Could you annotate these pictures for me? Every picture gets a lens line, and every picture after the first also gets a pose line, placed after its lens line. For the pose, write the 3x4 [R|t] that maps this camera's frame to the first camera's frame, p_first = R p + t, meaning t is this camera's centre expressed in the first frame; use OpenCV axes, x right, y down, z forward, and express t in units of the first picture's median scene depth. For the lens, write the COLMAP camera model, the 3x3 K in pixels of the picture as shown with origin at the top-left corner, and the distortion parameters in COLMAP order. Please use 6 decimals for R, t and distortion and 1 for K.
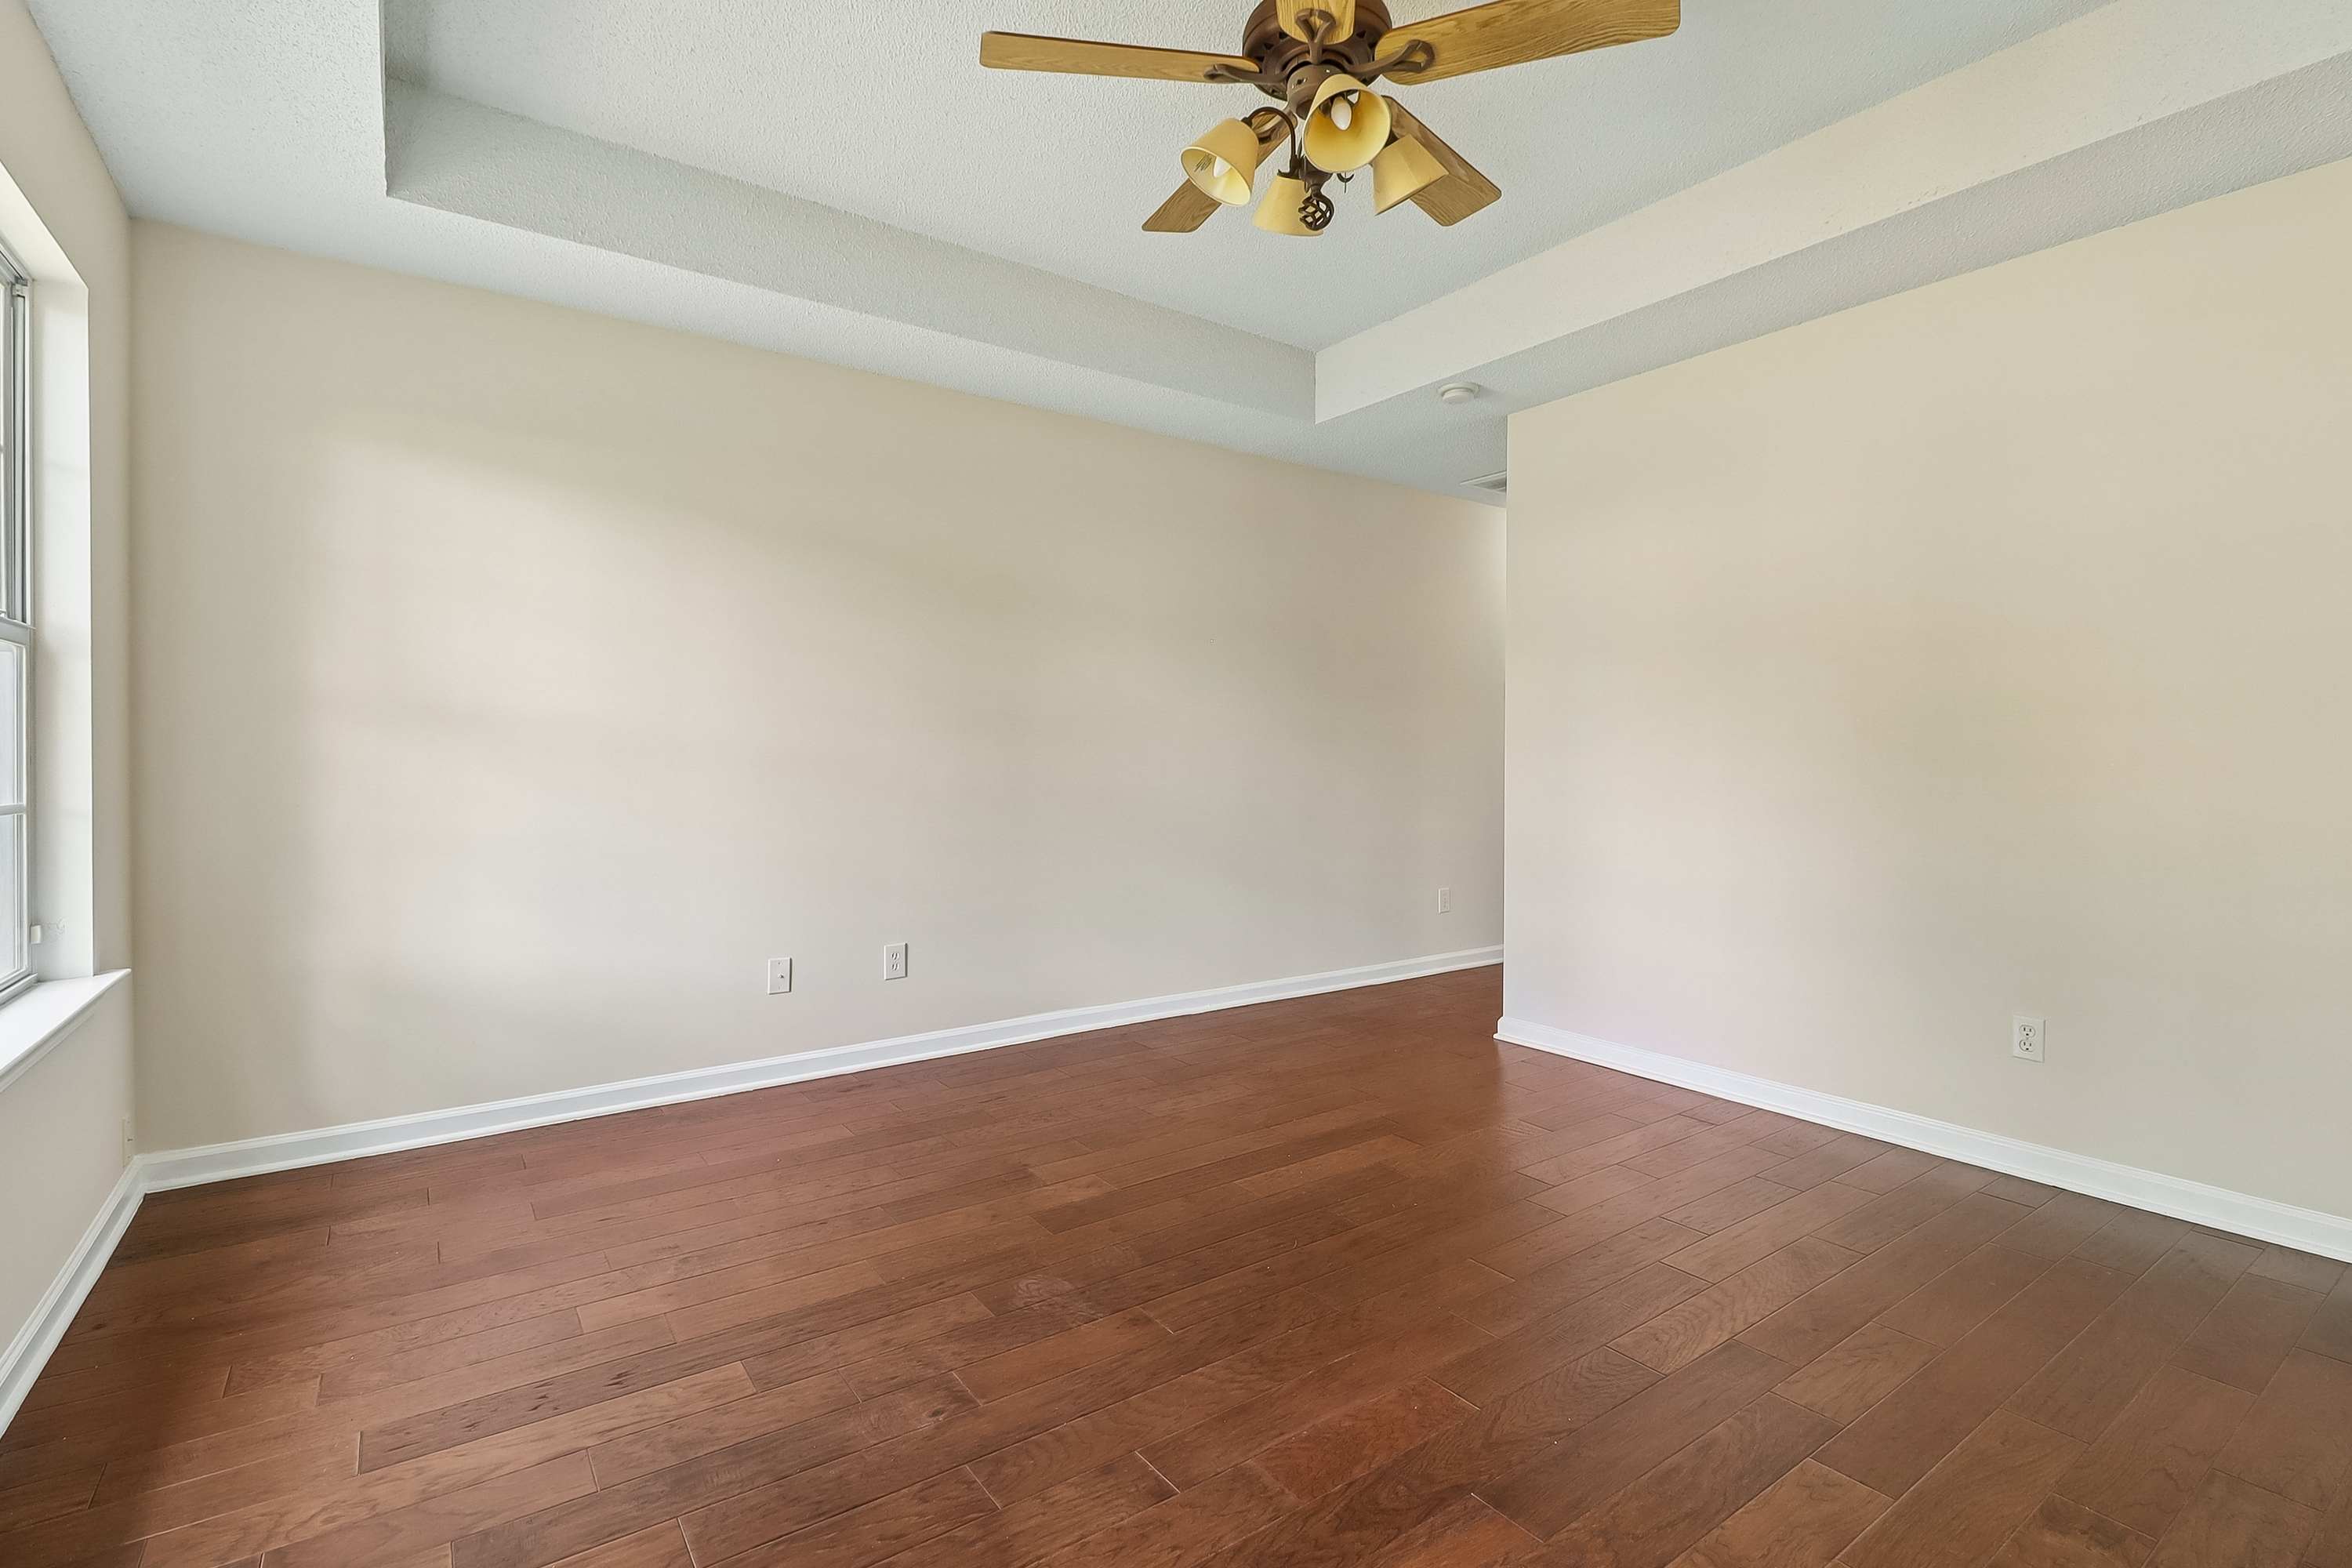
lens RADIAL K [[1074.6, 0, 1201.9], [0, 1074.6, 791.5], [0, 0, 1]] dist [-0.004442, 0.000273]
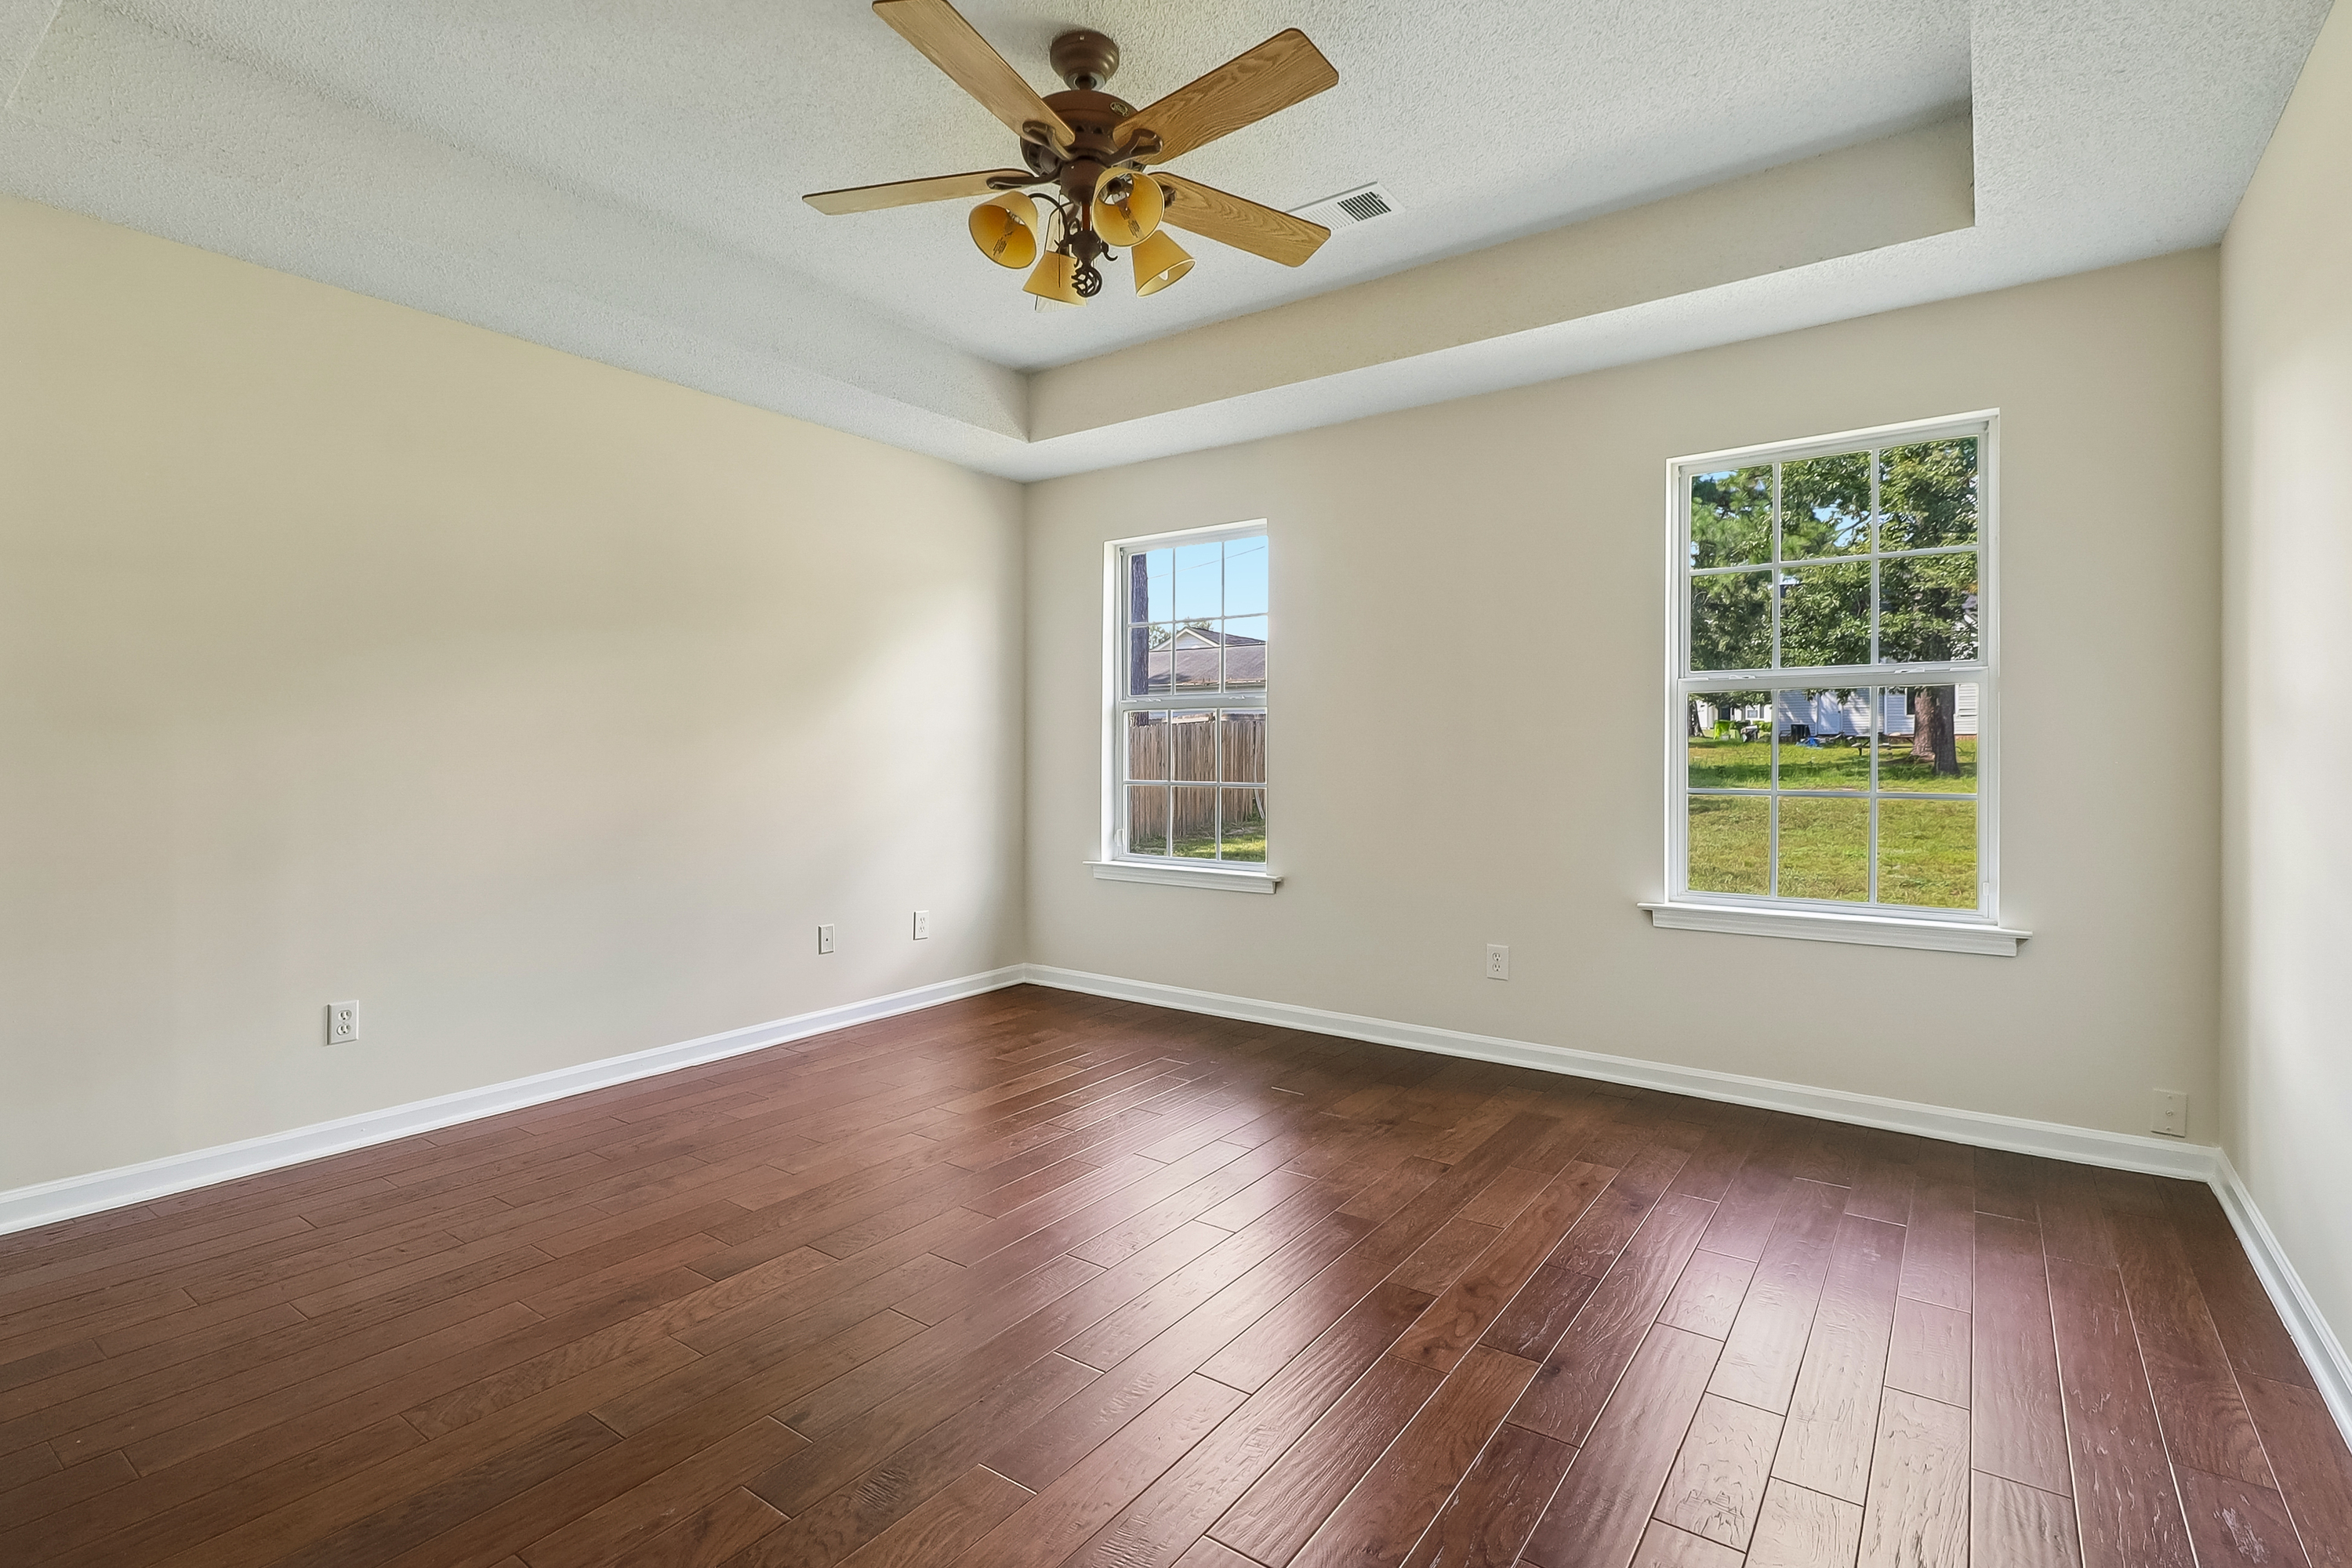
lens RADIAL K [[1095.7, 0, 1188.4], [0, 1095.7, 752.0], [0, 0, 1]] dist [-0.001591, -0.001195]
pose [[-0.951624, 0.000108, -0.307266, 0.309449], [-0.008383, 0.999619, 0.026316, -0.066858], [0.307152, 0.027619, -0.951260, 1.832598]]
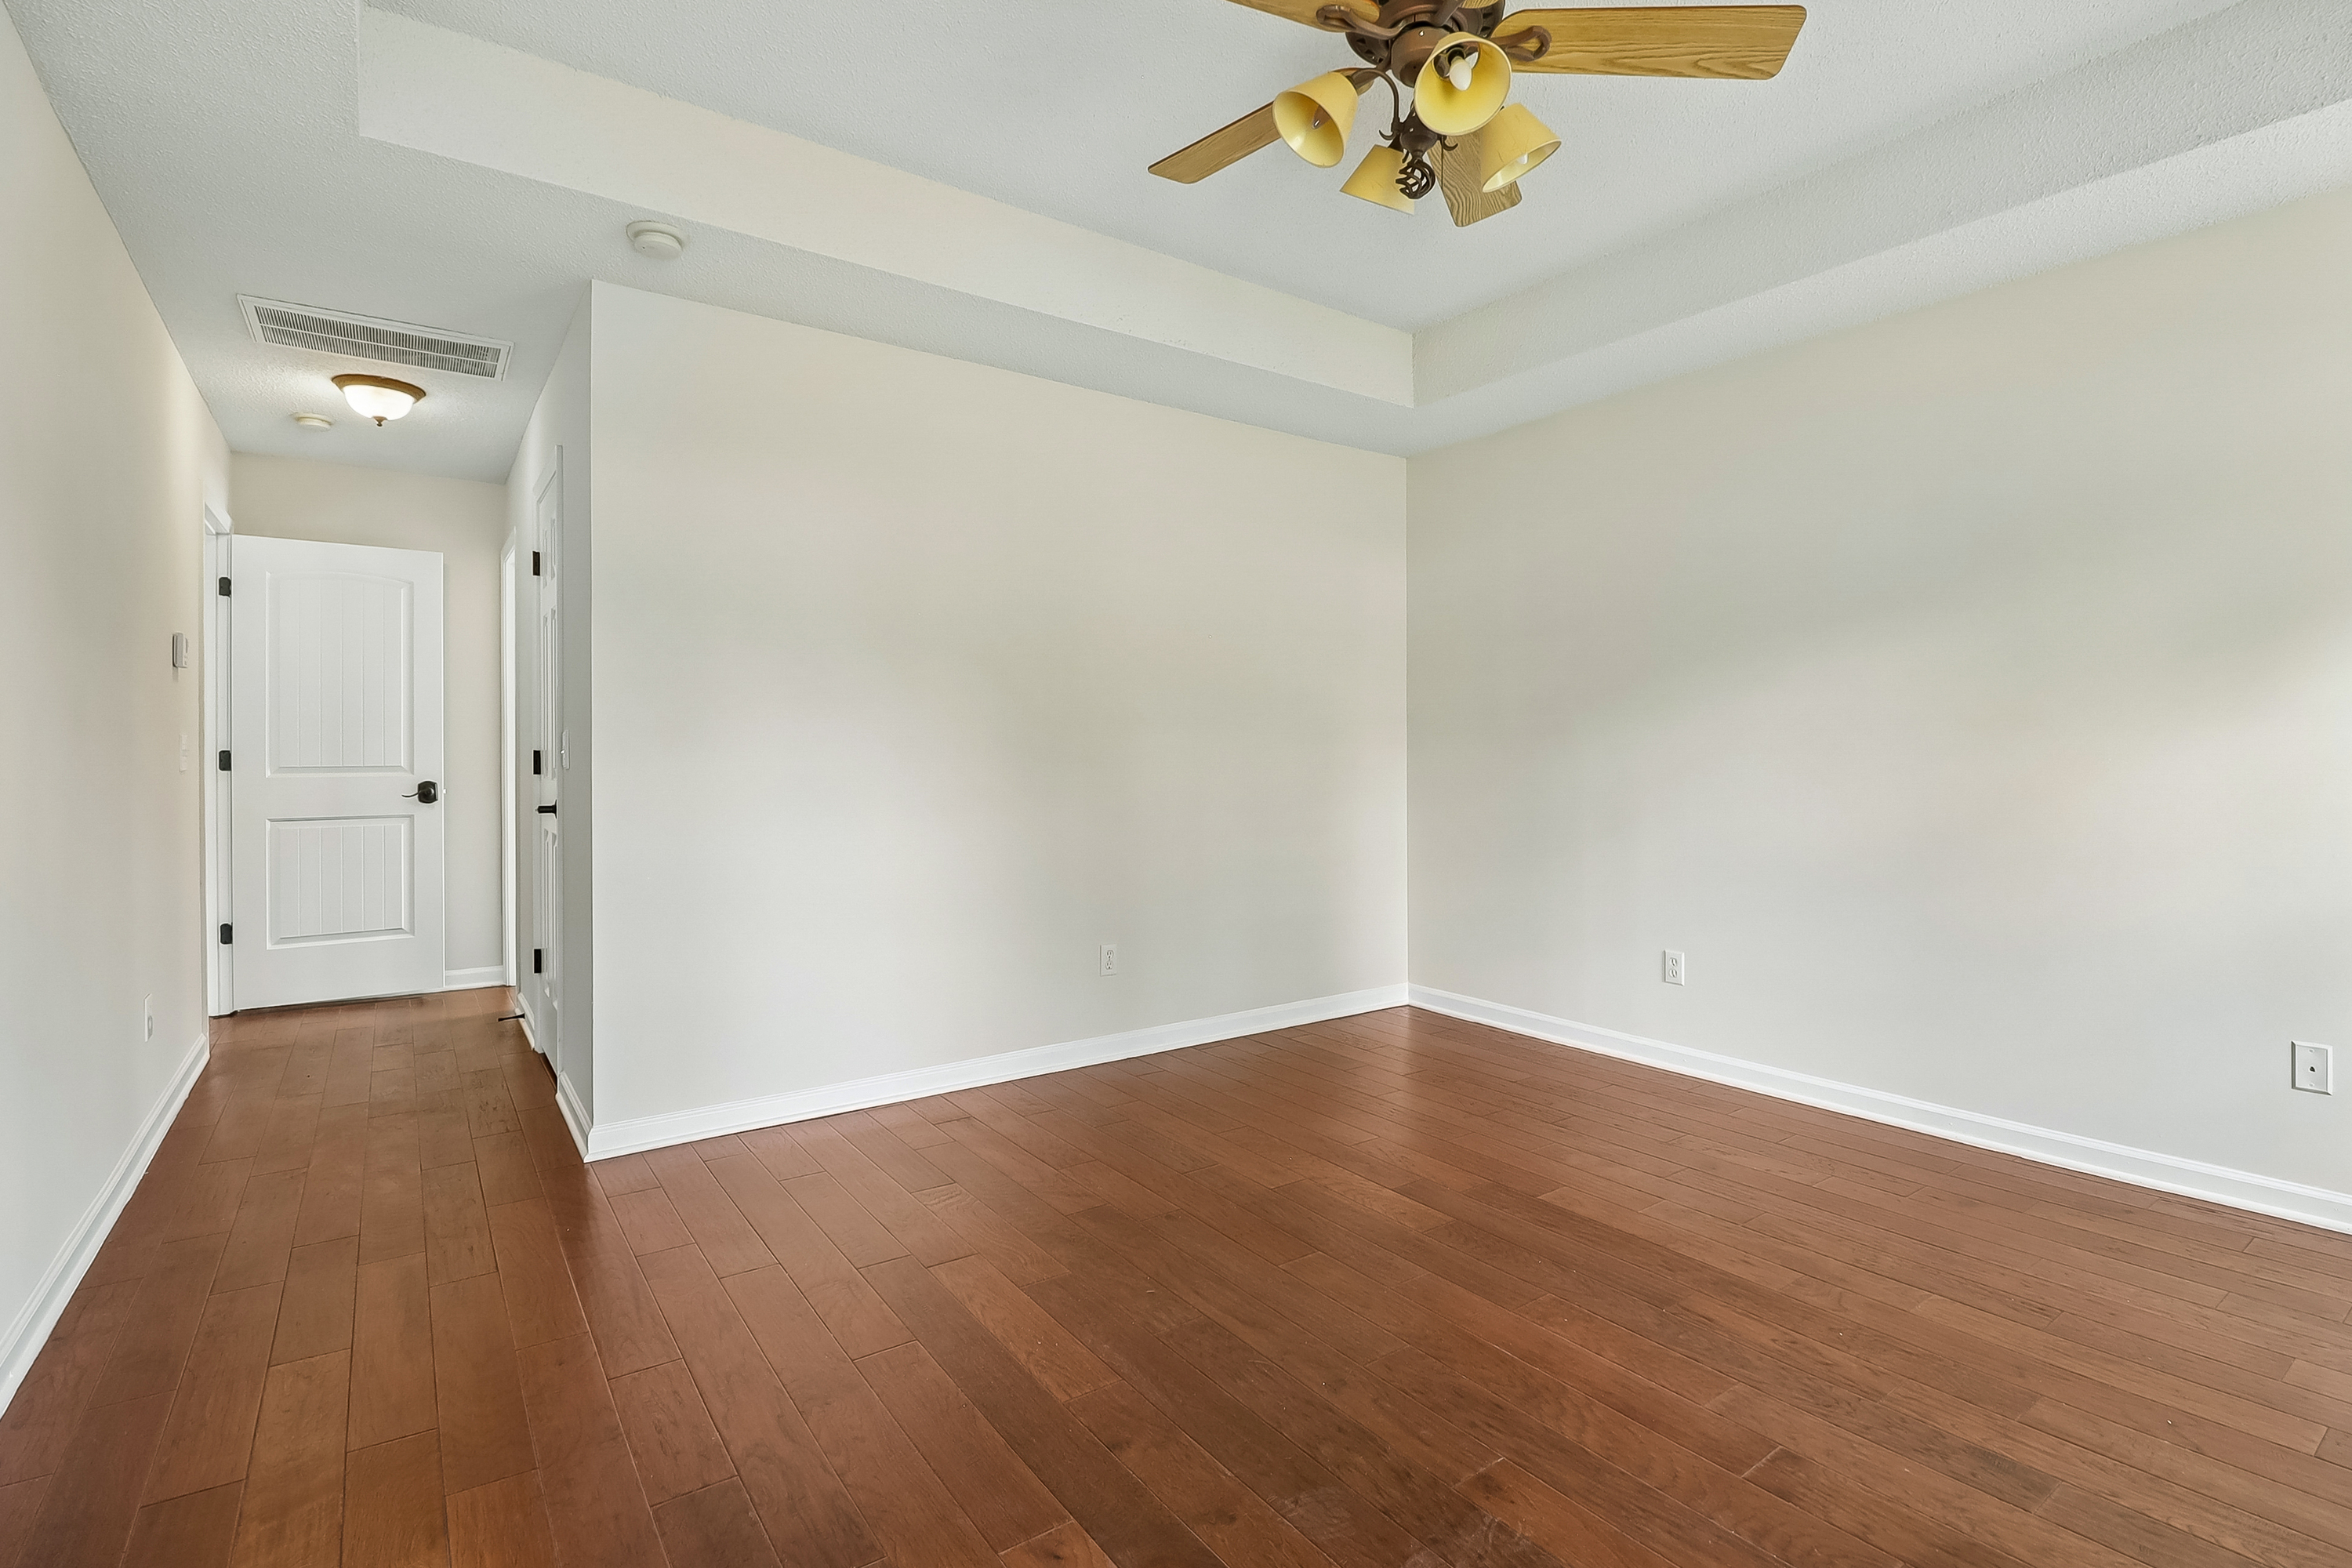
lens RADIAL K [[1095.7, 0, 1188.4], [0, 1095.7, 752.0], [0, 0, 1]] dist [-0.001591, -0.001195]
pose [[-0.001319, -0.004294, 0.999990, -0.729071], [0.023908, 0.999705, 0.004325, -0.045963], [-0.999713, 0.023913, -0.001216, 1.023291]]
